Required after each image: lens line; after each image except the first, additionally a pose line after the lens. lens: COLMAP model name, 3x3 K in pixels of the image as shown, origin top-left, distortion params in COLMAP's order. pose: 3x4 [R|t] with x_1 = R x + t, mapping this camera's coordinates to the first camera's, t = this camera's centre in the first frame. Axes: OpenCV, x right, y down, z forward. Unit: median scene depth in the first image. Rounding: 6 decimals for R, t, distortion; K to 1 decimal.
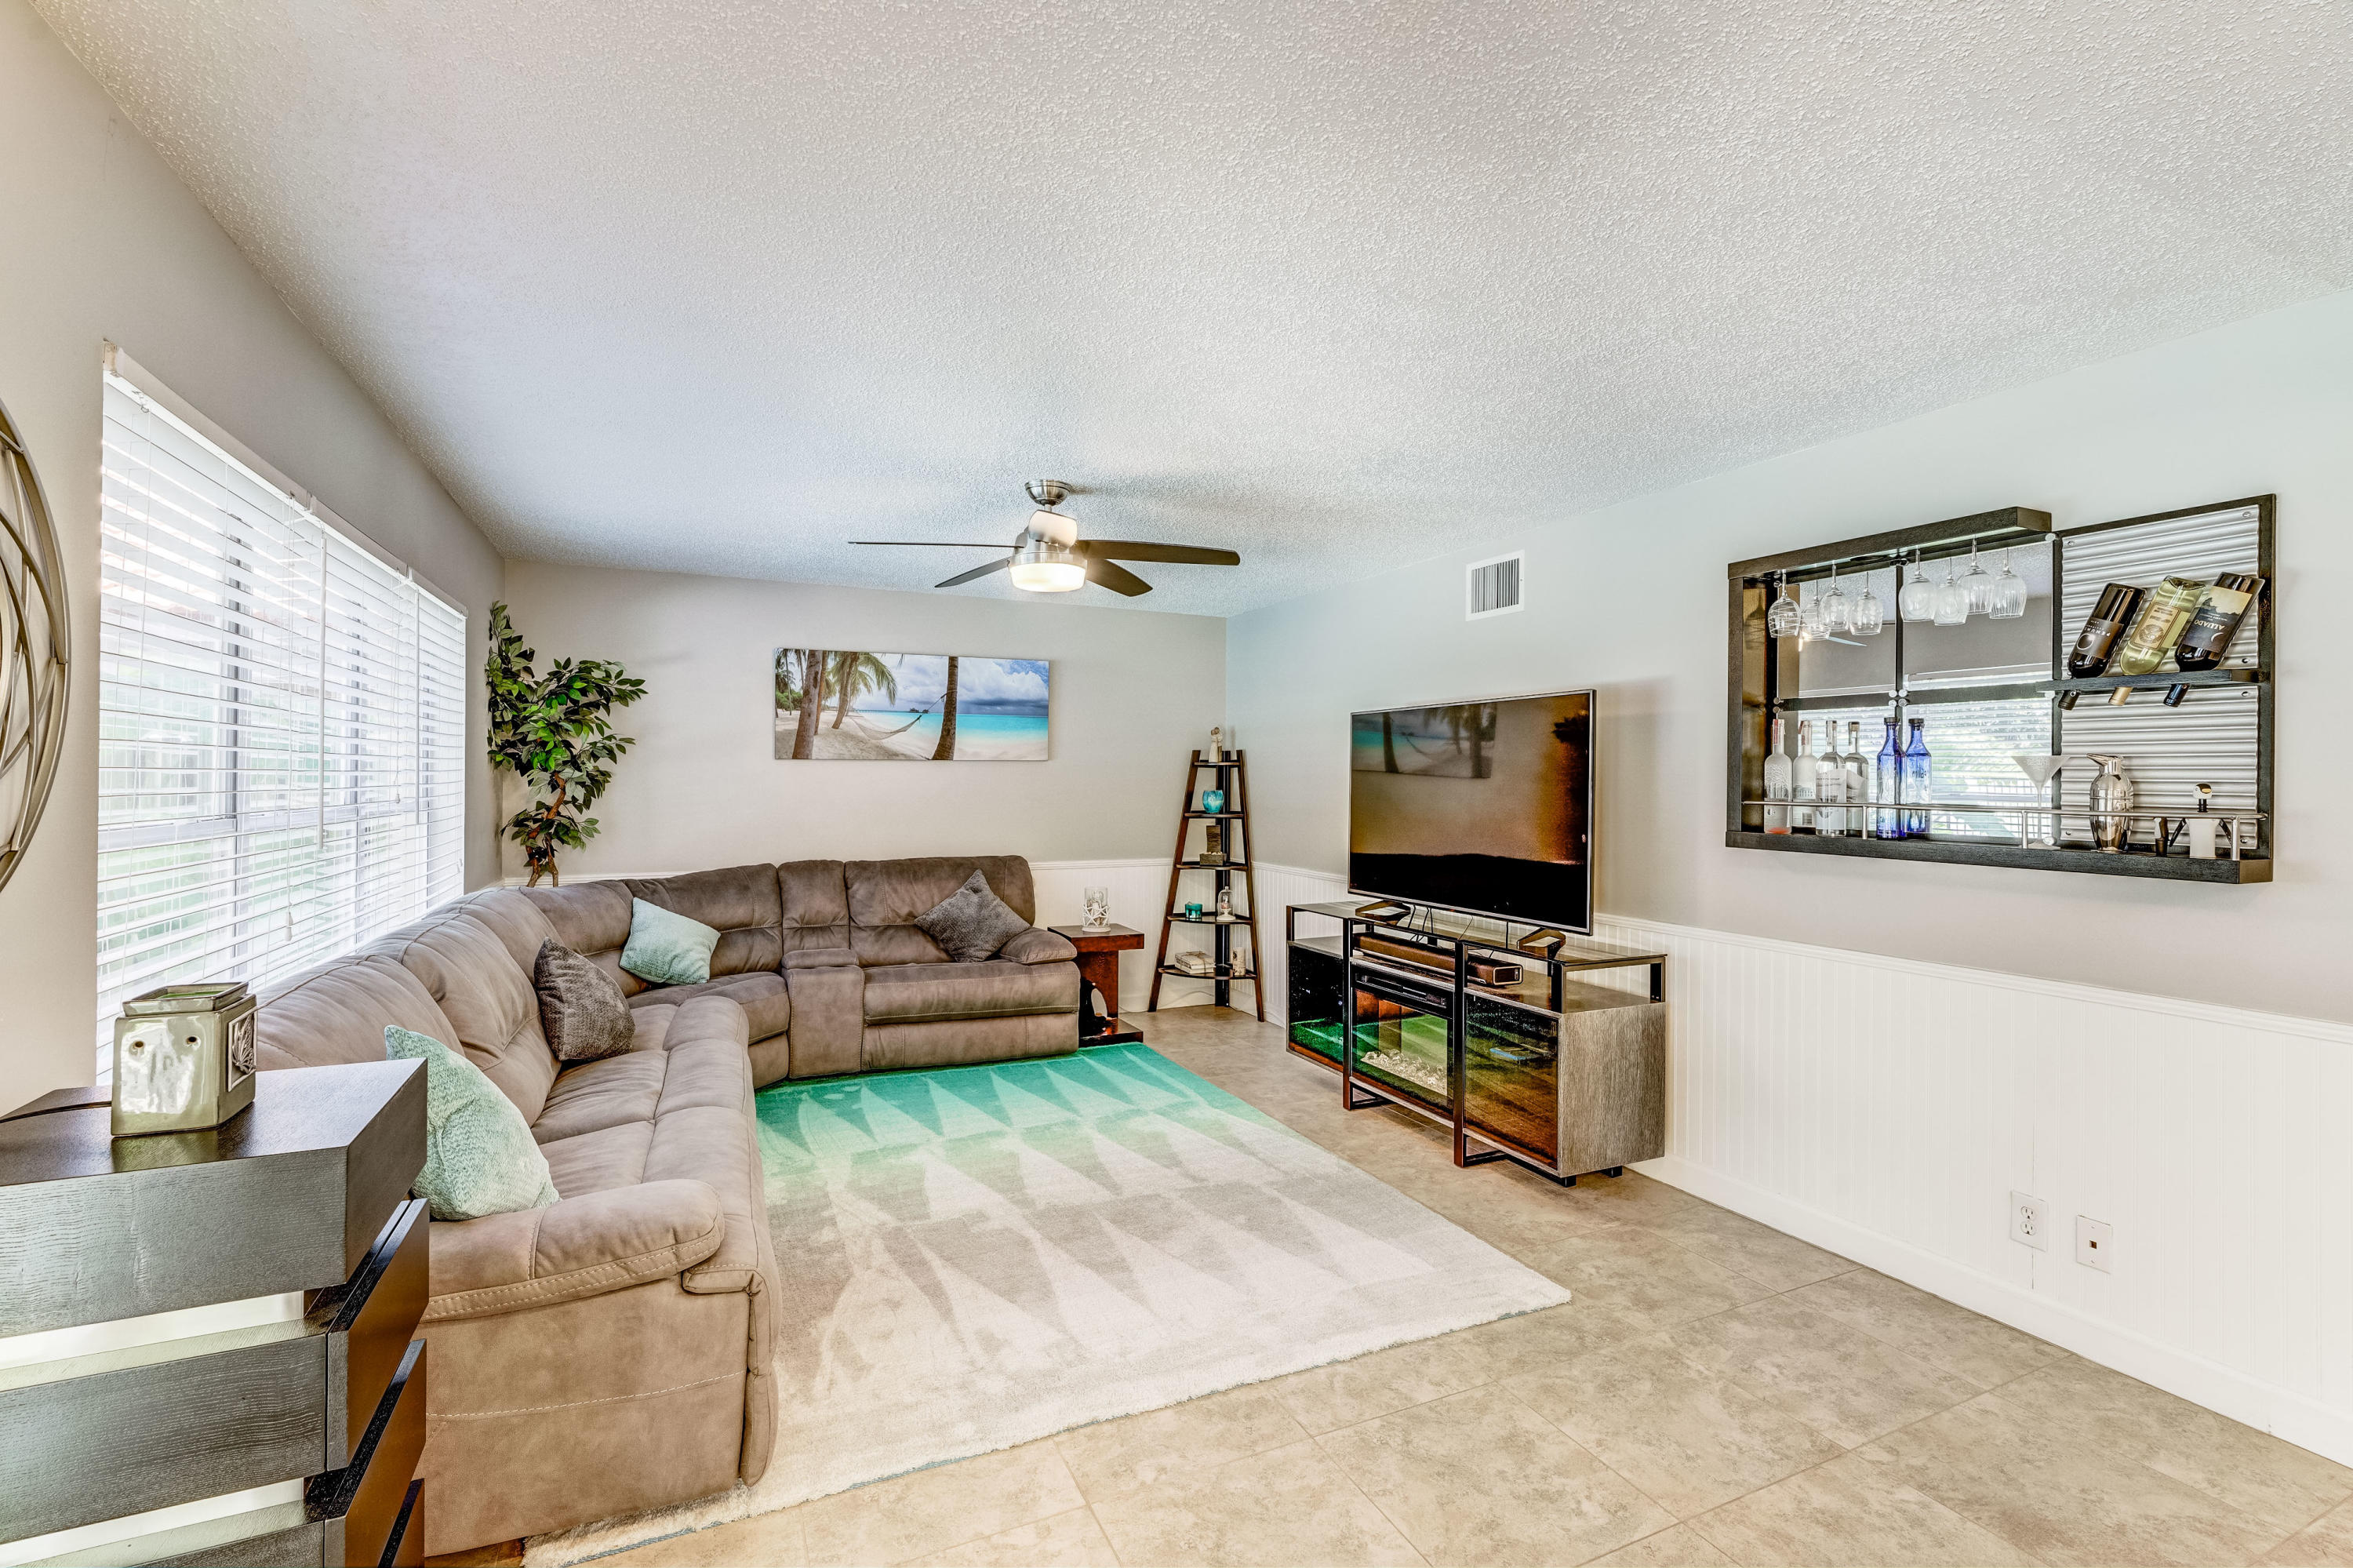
lens RADIAL K [[1049.2, 0, 1175.7], [0, 1049.2, 774.8], [0, 0, 1]] dist [-0.012795, 0.006395]
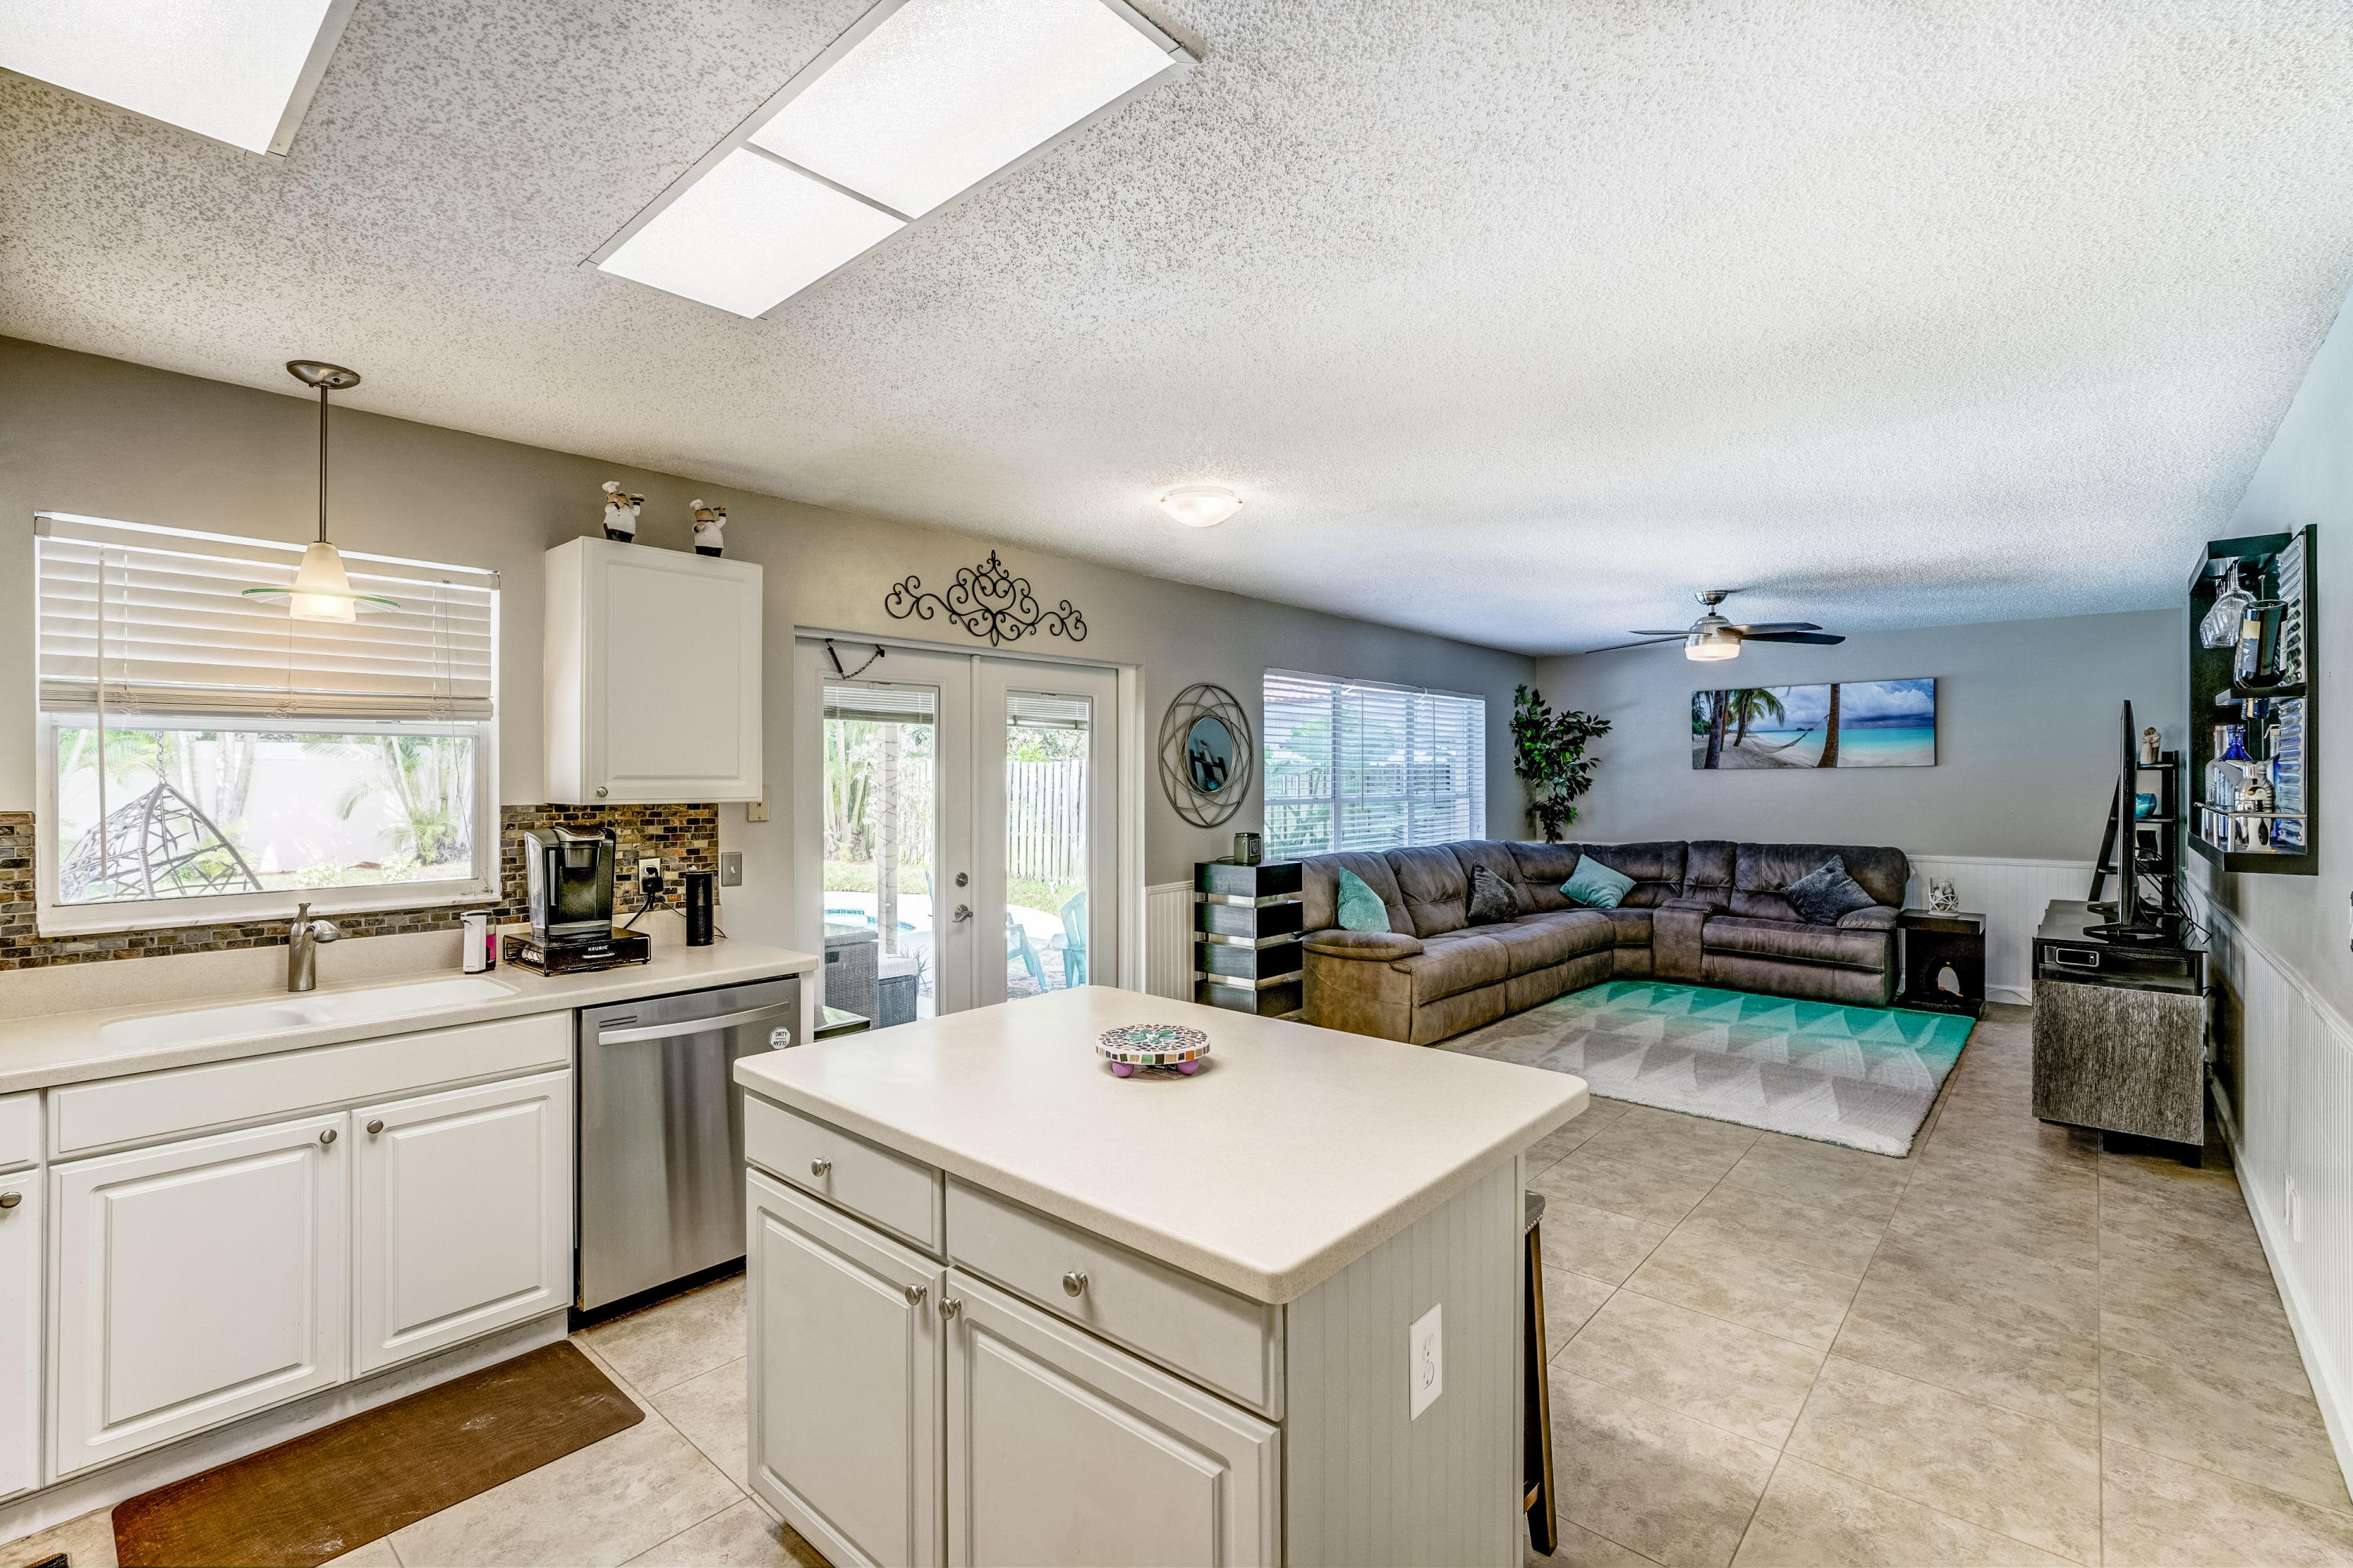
lens RADIAL K [[1049.2, 0, 1164.8], [0, 1049.2, 773.6], [0, 0, 1]] dist [-0.012795, 0.006395]
pose [[0.389108, -0.009859, -0.921139, 0.955612], [0.006152, 0.999948, -0.008104, -0.002390], [0.921172, -0.002514, 0.389149, -0.329211]]
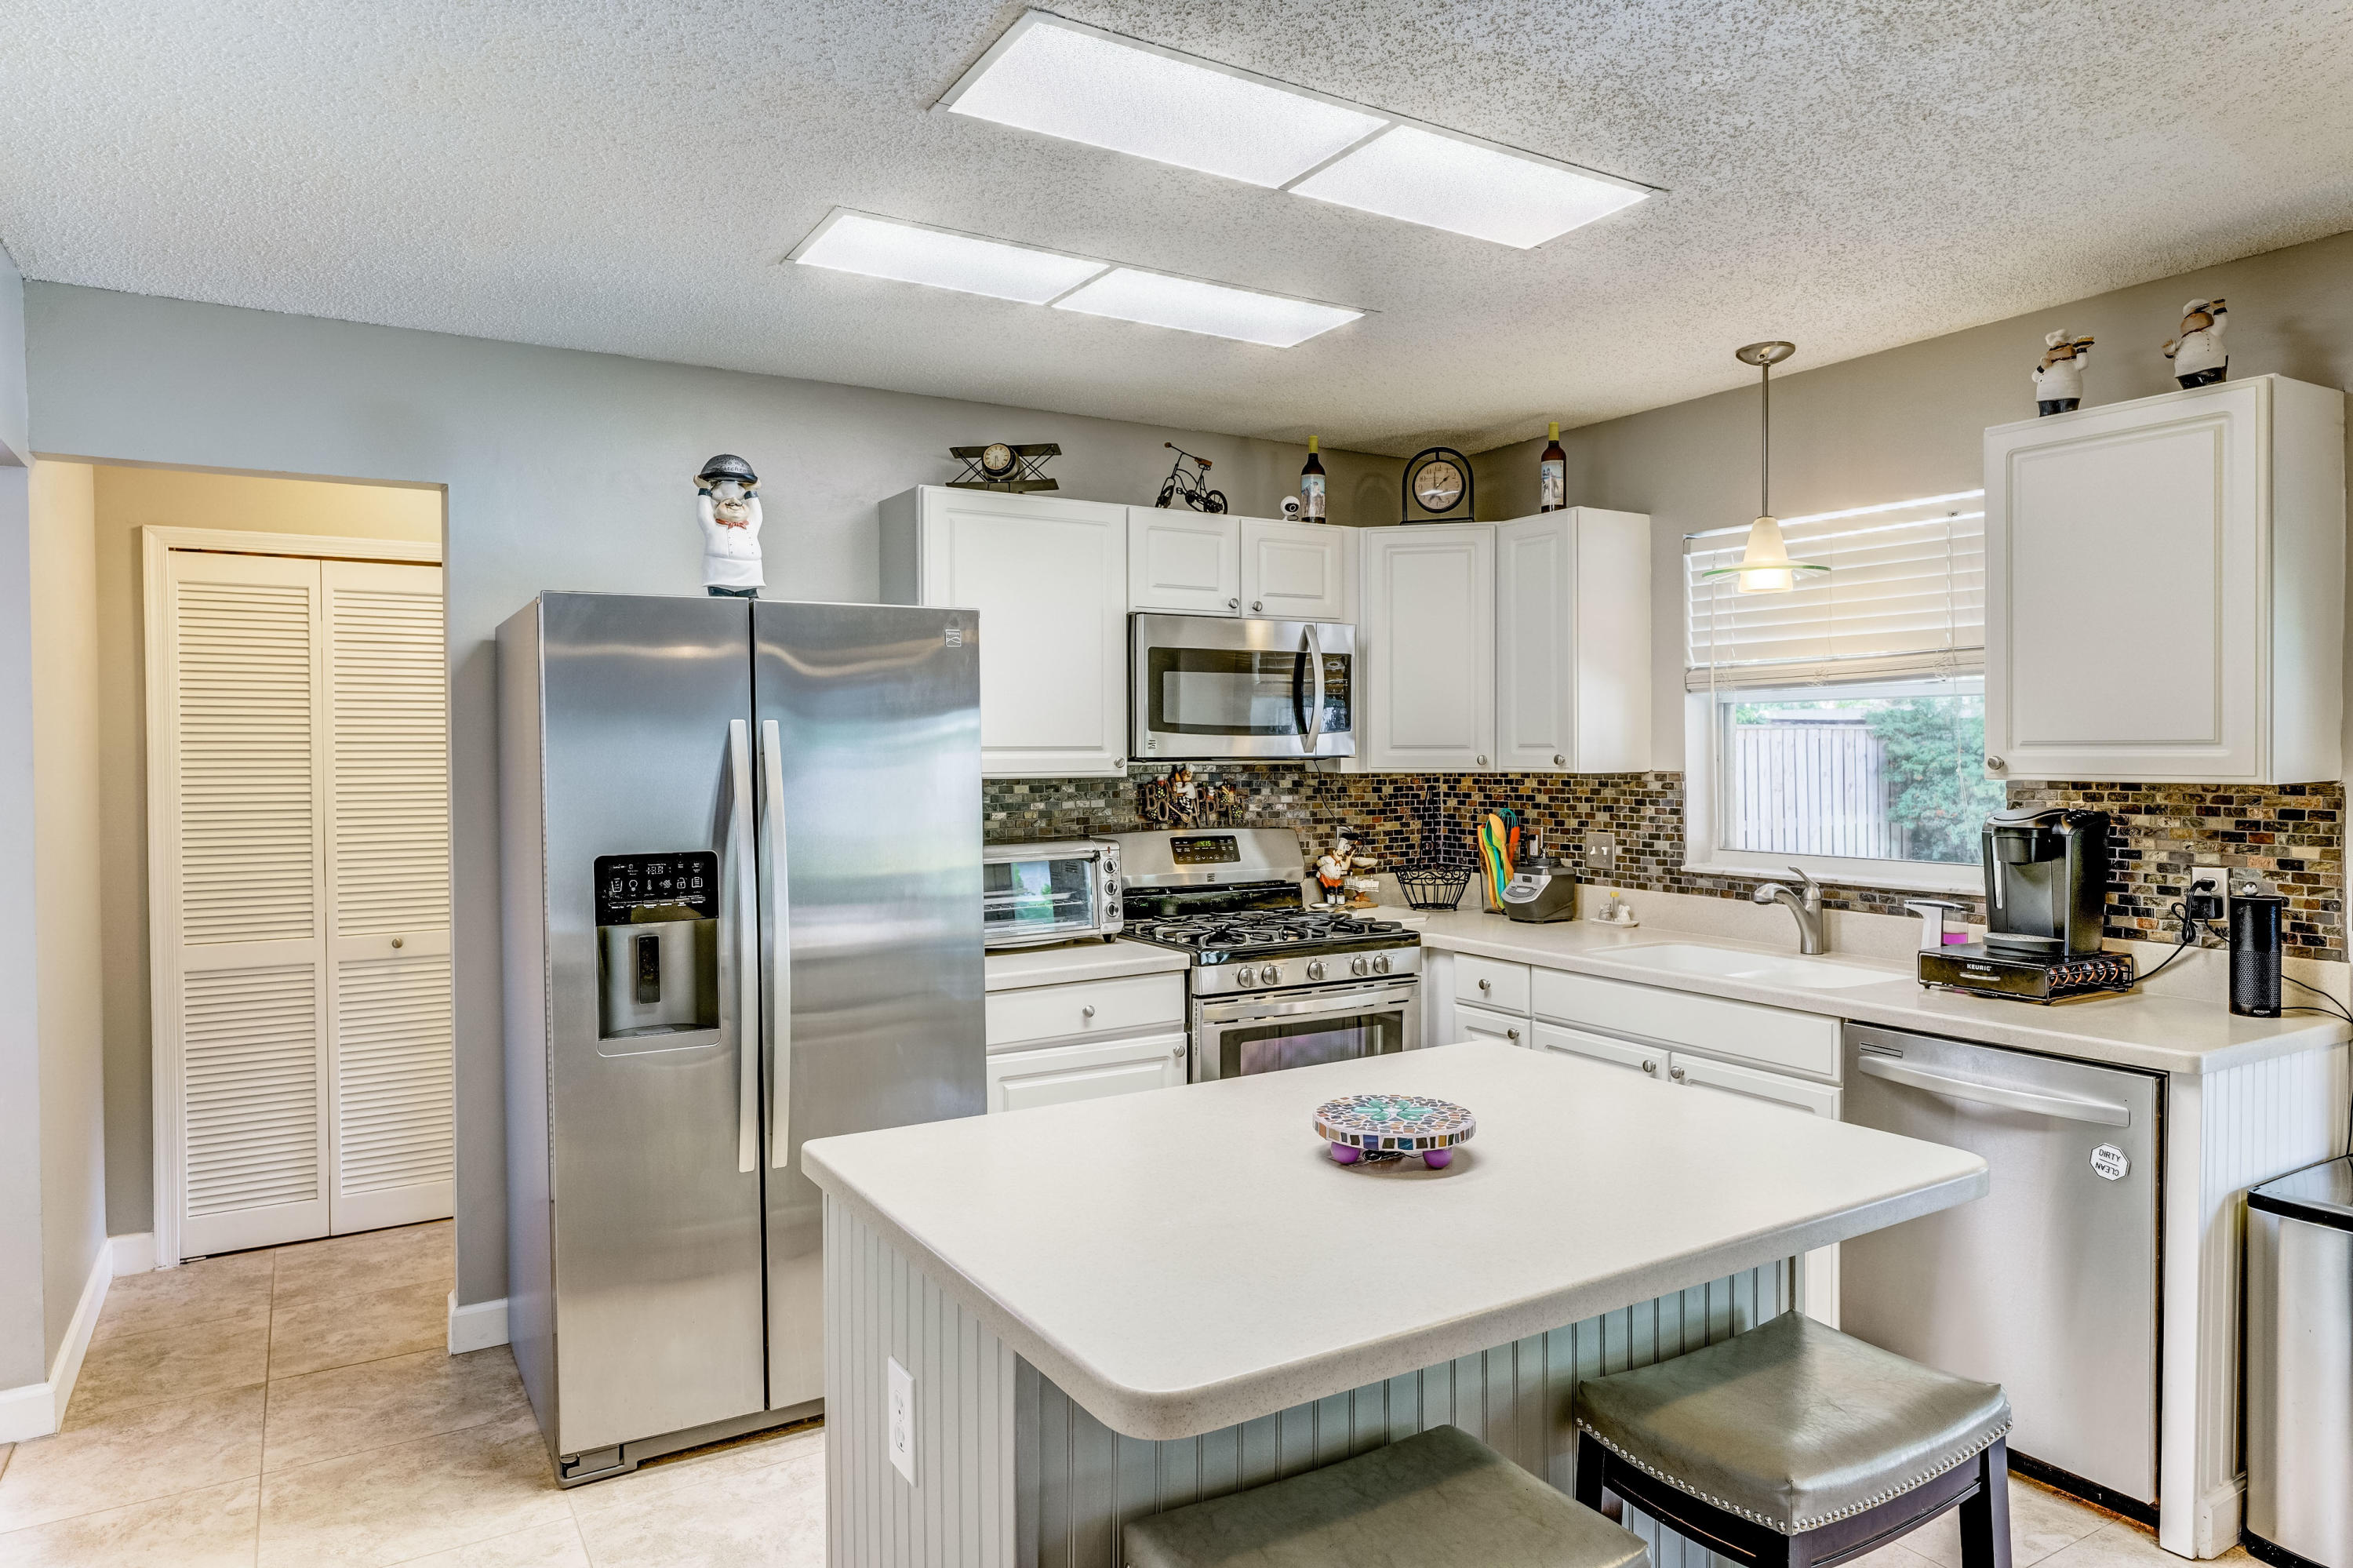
lens RADIAL K [[1434.6, 0, 1172.5], [0, 1434.6, 770.4], [0, 0, 1]] dist [-0.001780, 0.001252]
pose [[-0.994352, 0.002193, -0.106111, 0.613079], [0.000990, 0.999935, 0.011386, -0.003163], [0.106129, 0.011217, -0.994289, 0.355529]]
